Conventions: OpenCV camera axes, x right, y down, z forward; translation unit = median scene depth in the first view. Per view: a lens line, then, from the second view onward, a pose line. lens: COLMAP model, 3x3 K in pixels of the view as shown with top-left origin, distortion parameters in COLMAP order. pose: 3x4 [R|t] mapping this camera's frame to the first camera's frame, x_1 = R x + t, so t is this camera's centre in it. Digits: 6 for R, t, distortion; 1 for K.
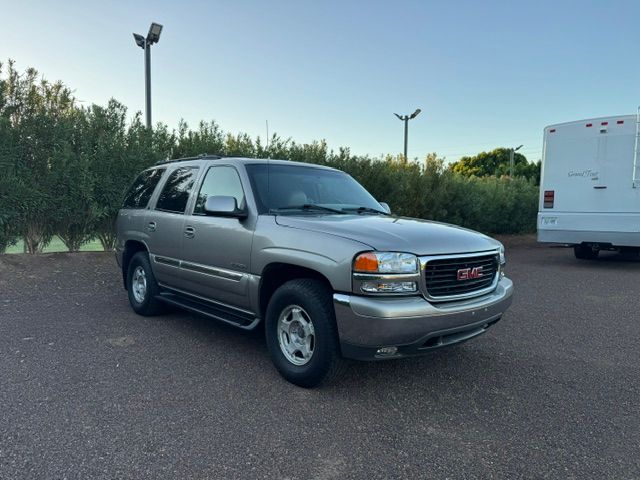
lens RADIAL K [[468.9, 0, 313.0], [0, 468.9, 239.9], [0, 0, 1]] dist [0.031642, -0.048921]
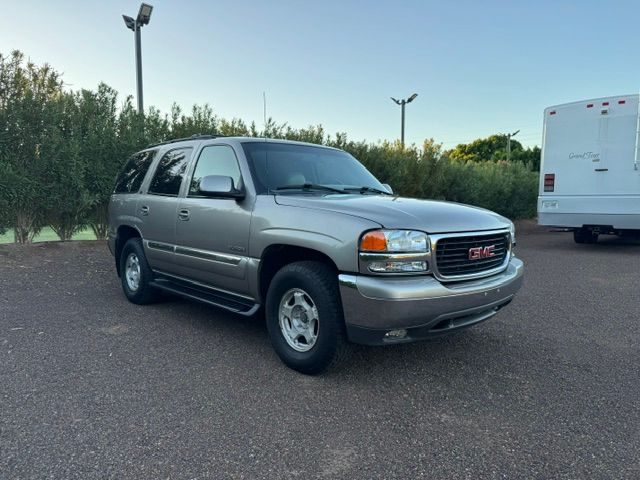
lens RADIAL K [[468.9, 0, 313.4], [0, 468.9, 238.0], [0, 0, 1]] dist [0.031642, -0.048921]
pose [[0.999873, -0.012003, 0.010516, -0.010717], [0.011819, 0.999779, 0.017409, 0.015912], [-0.010723, -0.017283, 0.999793, 0.041106]]
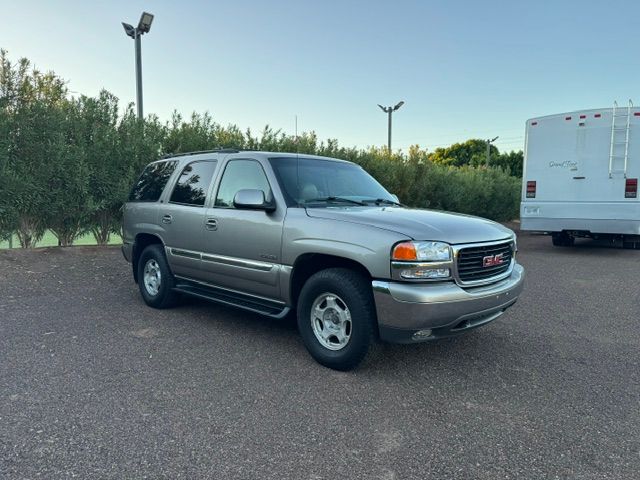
lens RADIAL K [[468.9, 0, 318.7], [0, 468.9, 239.3], [0, 0, 1]] dist [0.031642, -0.048921]
pose [[0.997543, -0.013754, 0.068691, -0.099710], [0.012503, 0.999749, 0.018611, -0.000951], [-0.068930, -0.017706, 0.997464, -0.031728]]
